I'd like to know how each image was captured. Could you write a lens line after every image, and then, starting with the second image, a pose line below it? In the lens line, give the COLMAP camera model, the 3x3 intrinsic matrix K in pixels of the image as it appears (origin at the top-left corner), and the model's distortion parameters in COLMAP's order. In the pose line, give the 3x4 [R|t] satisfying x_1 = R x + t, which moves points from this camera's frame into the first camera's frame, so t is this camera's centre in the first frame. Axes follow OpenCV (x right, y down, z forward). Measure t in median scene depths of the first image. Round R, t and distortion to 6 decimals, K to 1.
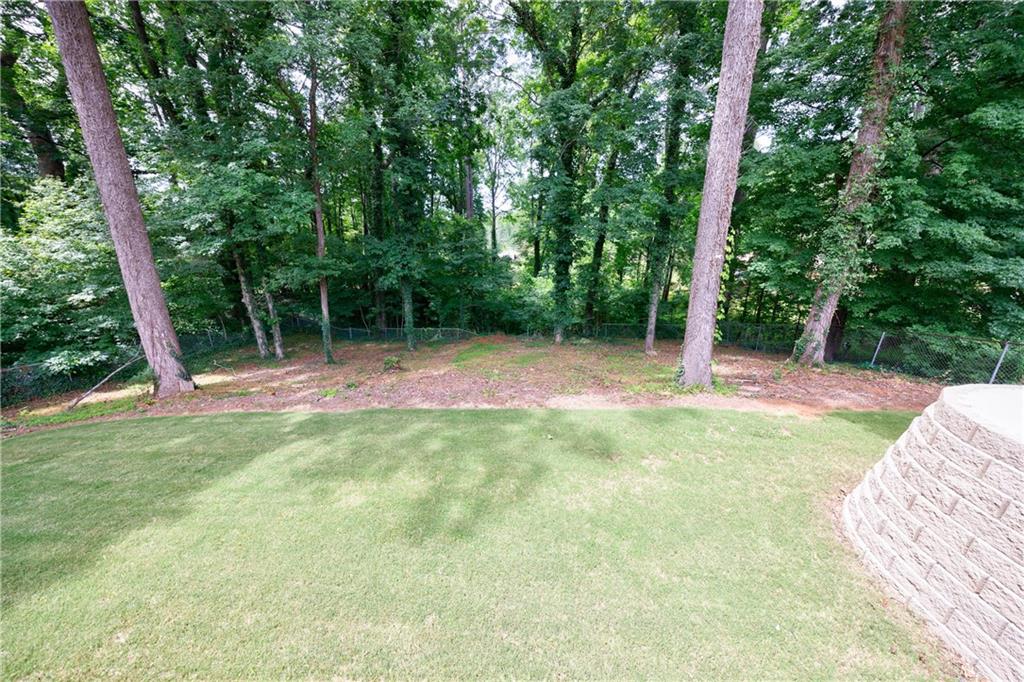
lens RADIAL K [[361.8, 0, 512.0], [0, 361.8, 341.0], [0, 0, 1]] dist [-0.017011, -0.000062]
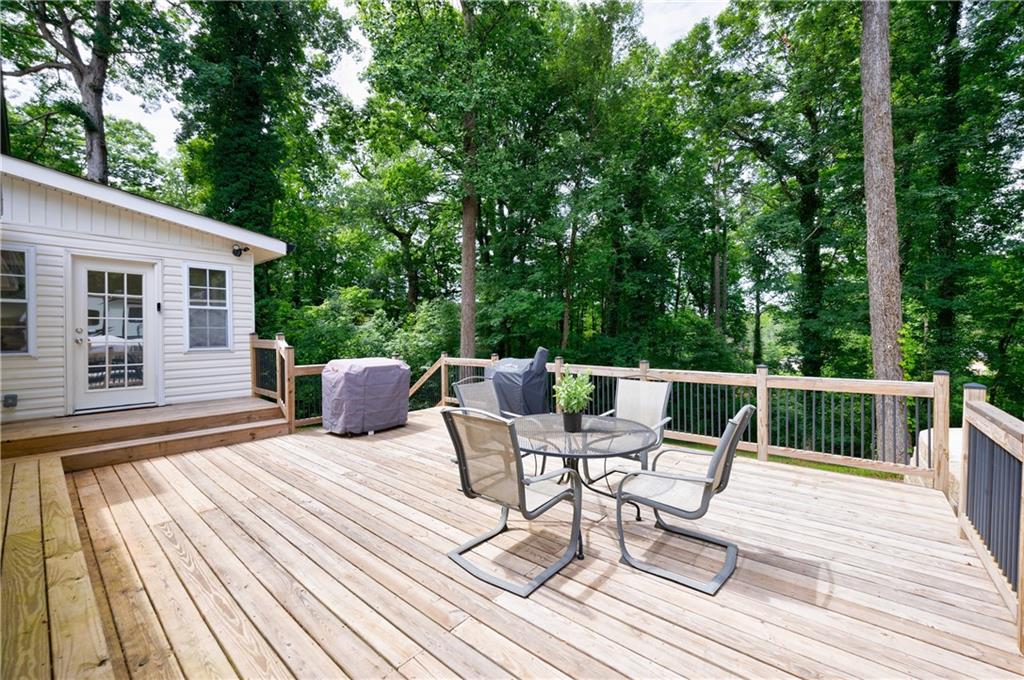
lens RADIAL K [[383.9, 0, 516.8], [0, 383.9, 338.2], [0, 0, 1]] dist [-0.003732, -0.000464]
pose [[0.828622, 0.003998, -0.559794, 0.082571], [-0.156933, 0.961537, -0.225429, 0.052250], [0.537362, 0.274646, 0.797378, -0.159776]]
